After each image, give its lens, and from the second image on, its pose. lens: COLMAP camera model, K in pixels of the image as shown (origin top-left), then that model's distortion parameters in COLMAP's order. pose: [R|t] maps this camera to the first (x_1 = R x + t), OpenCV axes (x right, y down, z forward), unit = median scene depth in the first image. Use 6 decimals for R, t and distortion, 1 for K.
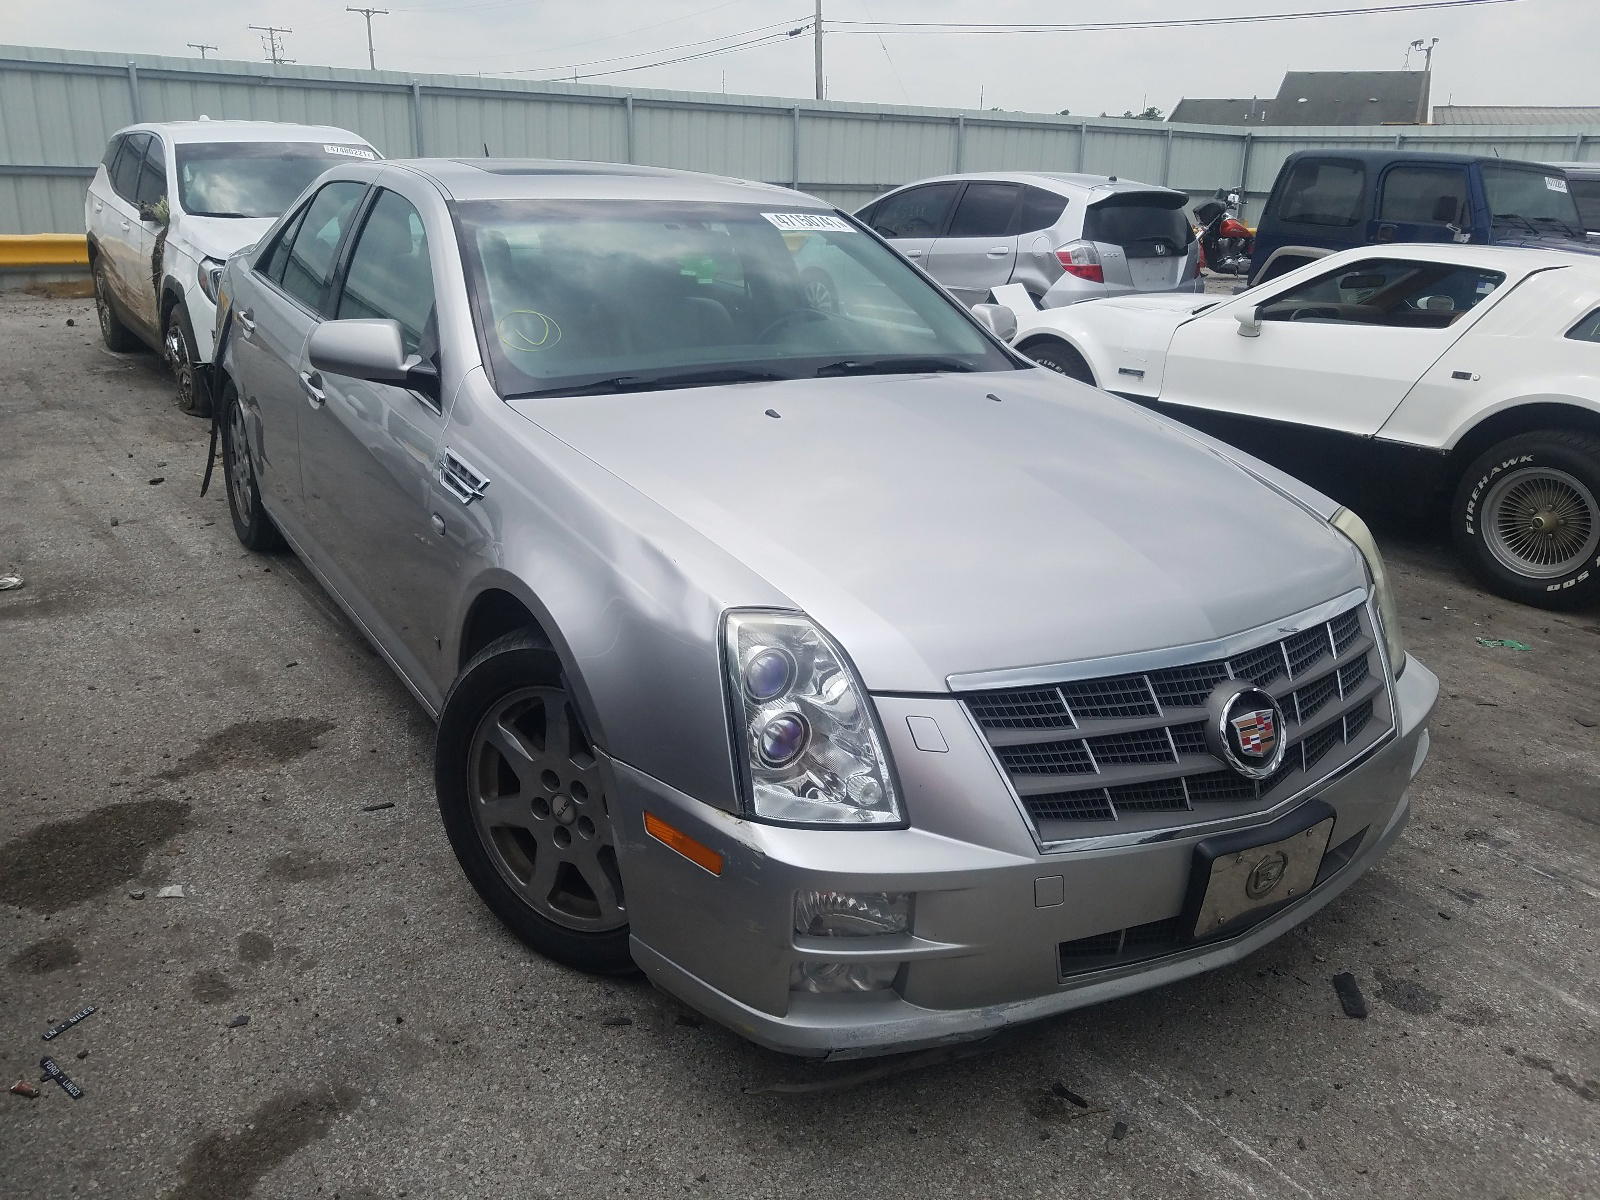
lens RADIAL K [[1247.7, 0, 797.9], [0, 1247.7, 590.2], [0, 0, 1]] dist [0.007602, 0.002750]
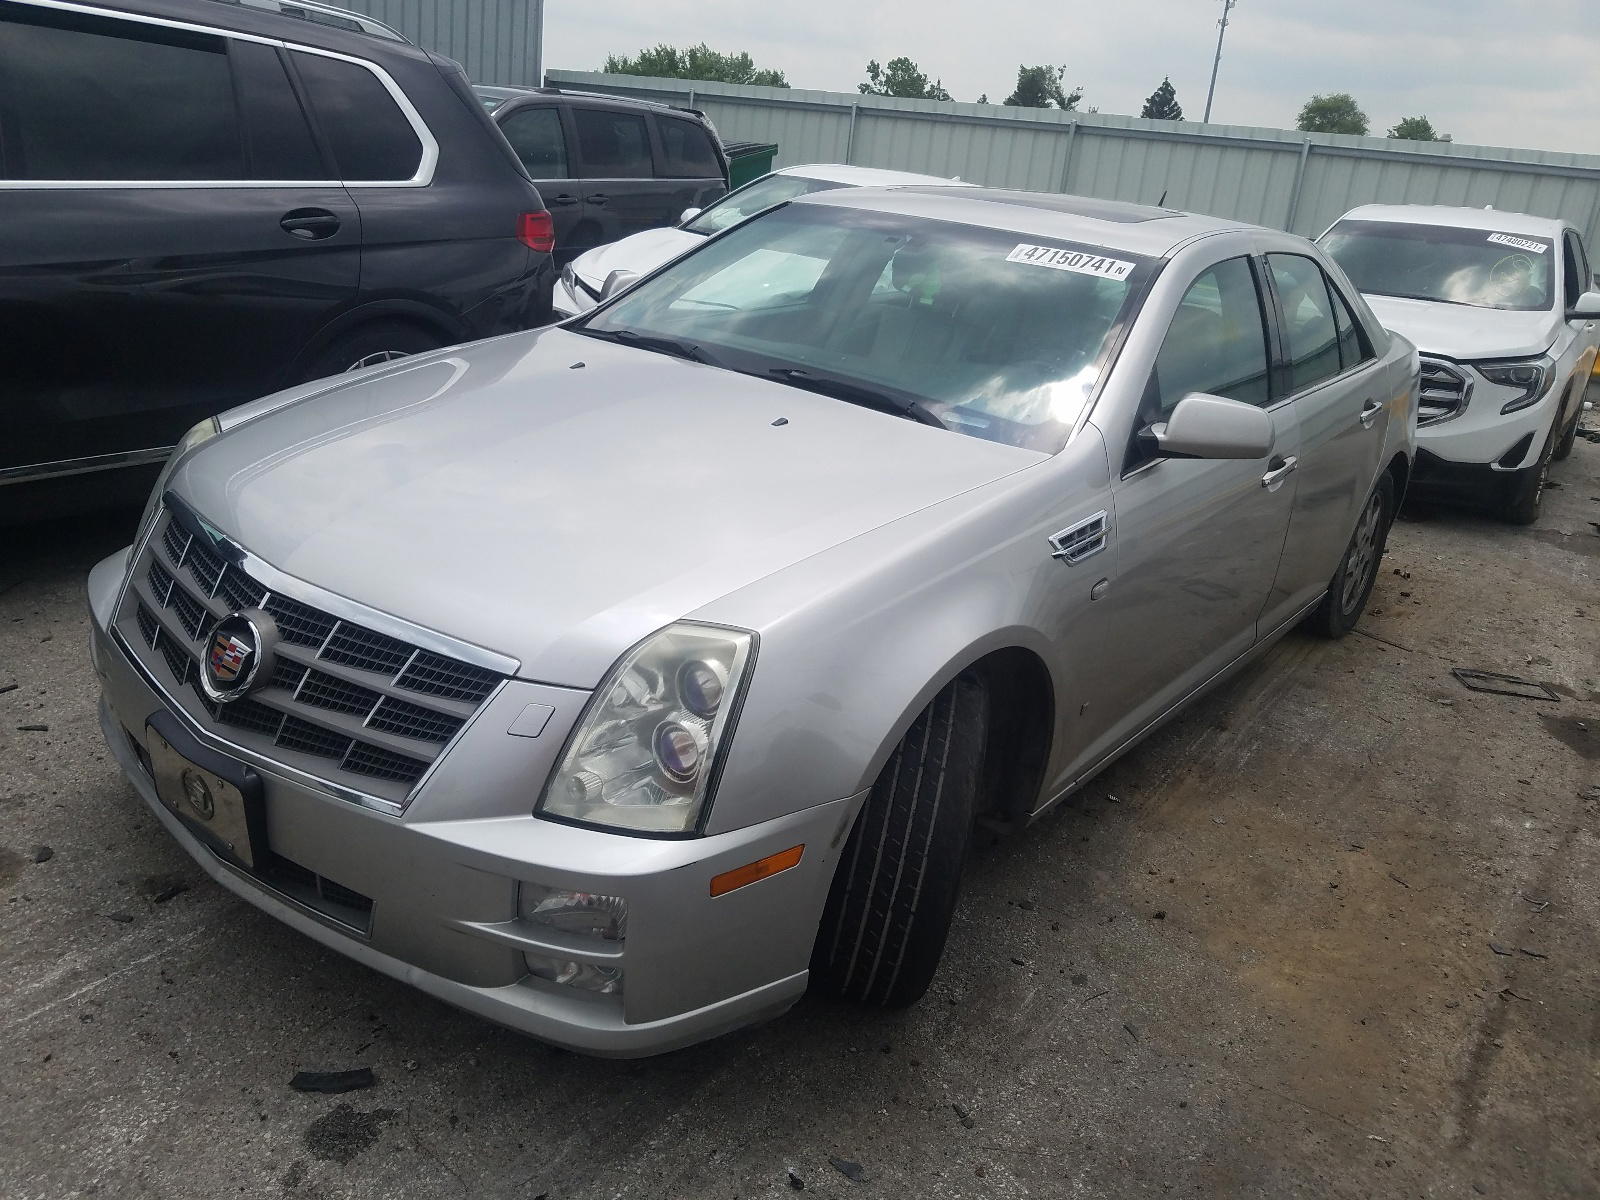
lens RADIAL K [[1247.7, 0, 787.1], [0, 1247.7, 596.5], [0, 0, 1]] dist [0.007602, 0.002750]
pose [[0.342502, 0.327843, -0.880461, 1.226835], [-0.400124, 0.898805, 0.179025, -0.255700], [0.850055, 0.290977, 0.439020, 0.817419]]
